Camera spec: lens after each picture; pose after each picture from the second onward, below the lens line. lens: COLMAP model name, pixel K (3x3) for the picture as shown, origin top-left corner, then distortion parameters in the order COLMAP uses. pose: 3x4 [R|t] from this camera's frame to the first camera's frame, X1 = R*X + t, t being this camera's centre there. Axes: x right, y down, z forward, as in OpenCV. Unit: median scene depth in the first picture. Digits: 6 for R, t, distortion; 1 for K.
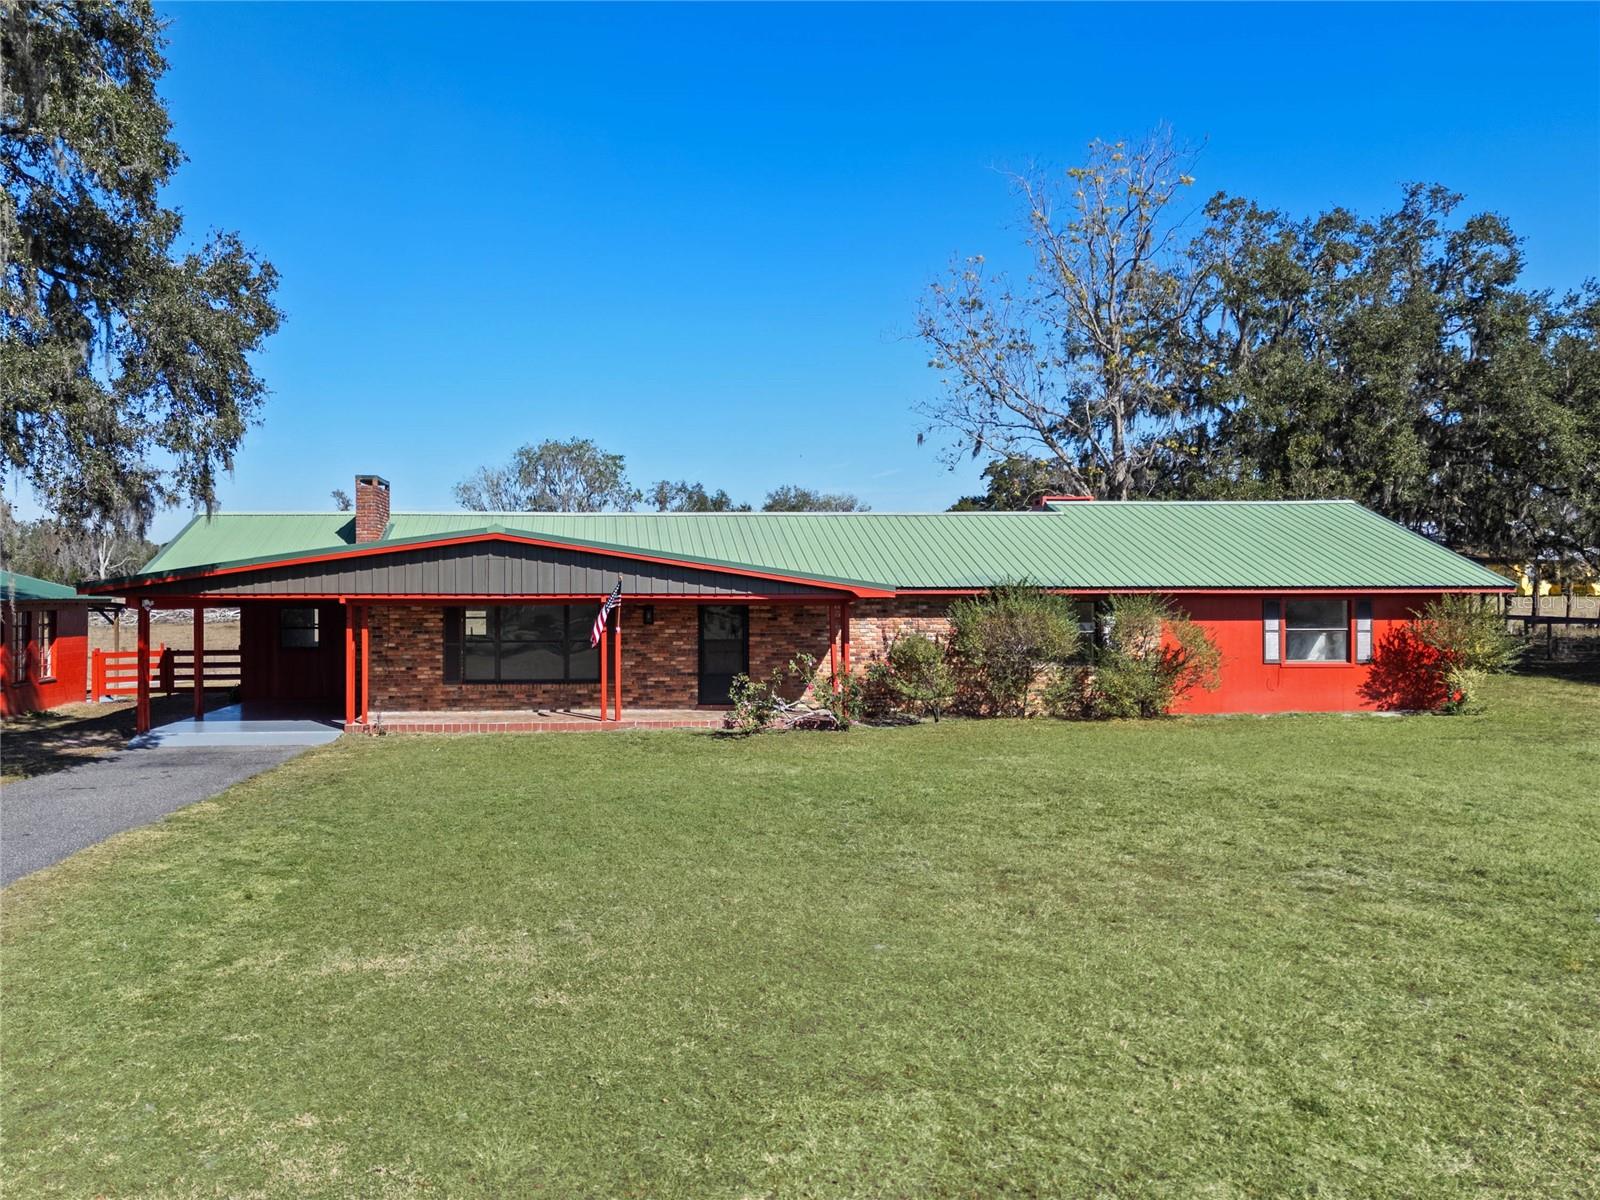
lens RADIAL K [[1204.7, 0, 797.4], [0, 1204.7, 594.3], [0, 0, 1]] dist [0.091177, -0.098192]
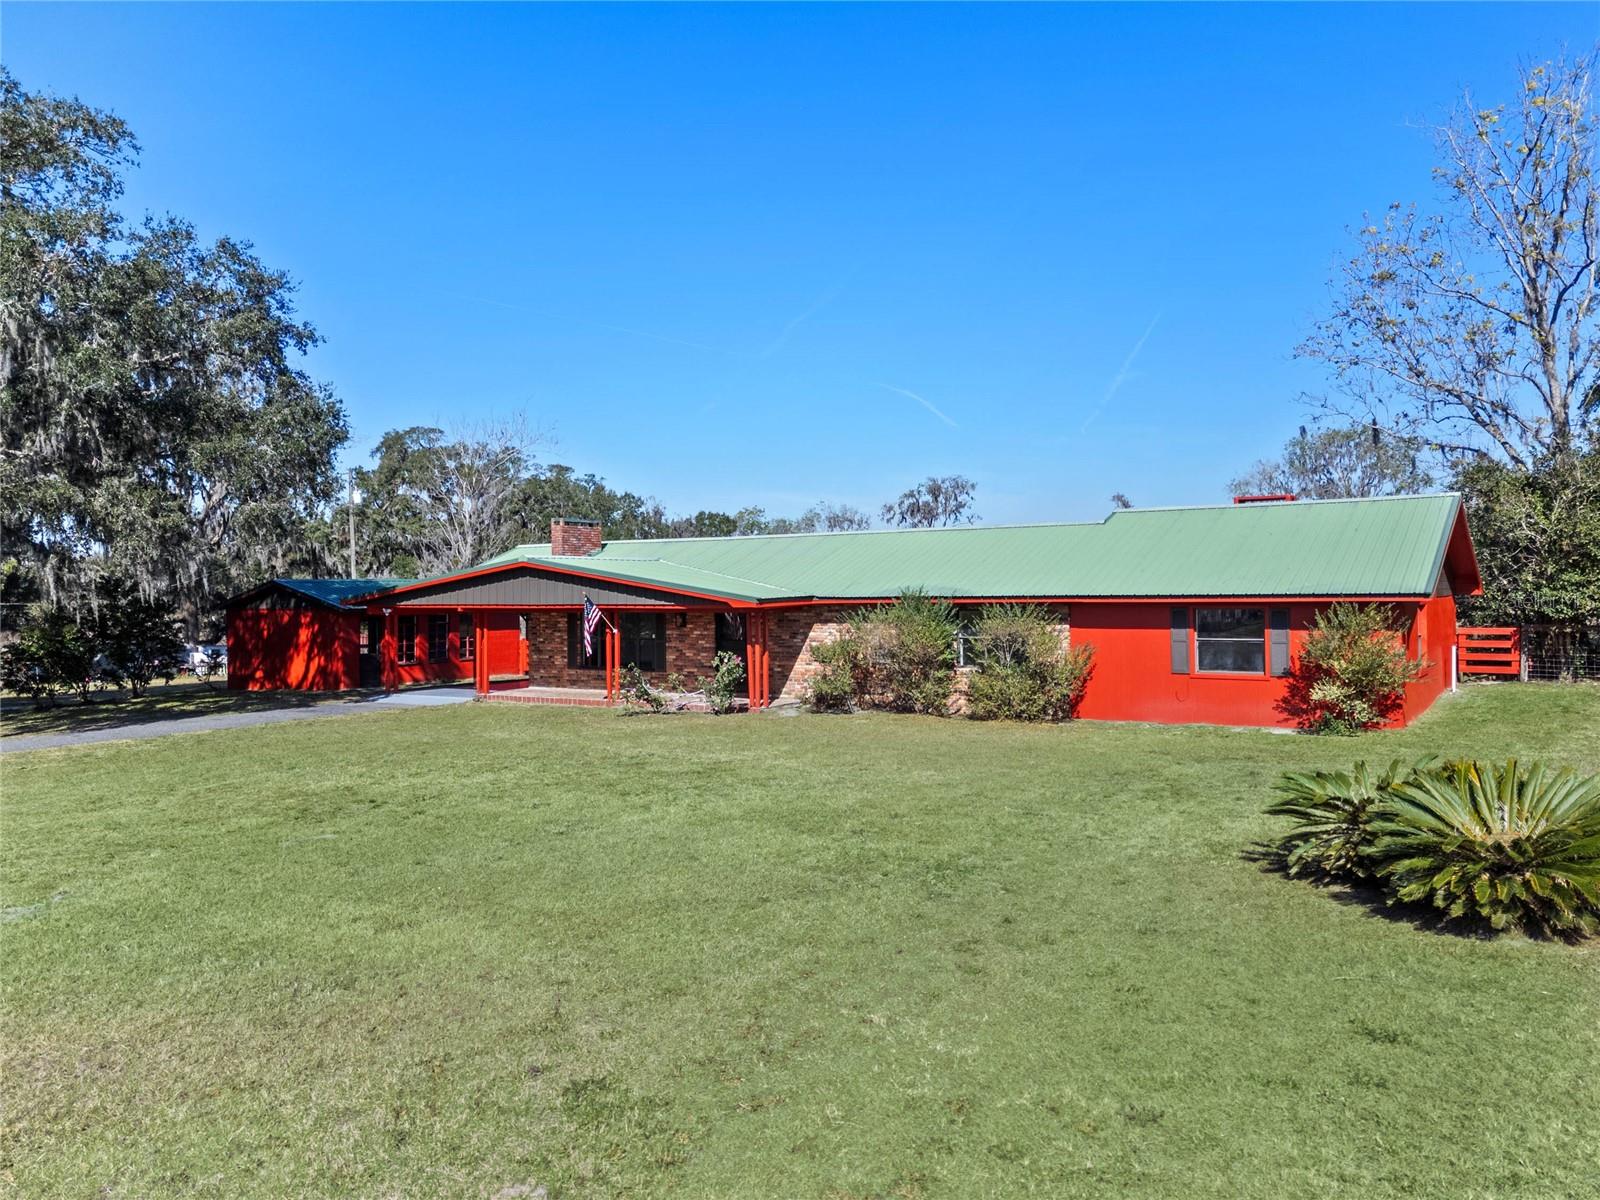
lens RADIAL K [[1204.7, 0, 797.4], [0, 1204.7, 594.3], [0, 0, 1]] dist [0.091177, -0.098192]
pose [[0.824816, -0.004319, -0.565384, 0.700701], [0.007023, 0.999972, 0.002607, -0.012344], [0.565357, -0.006121, 0.824824, 0.014106]]
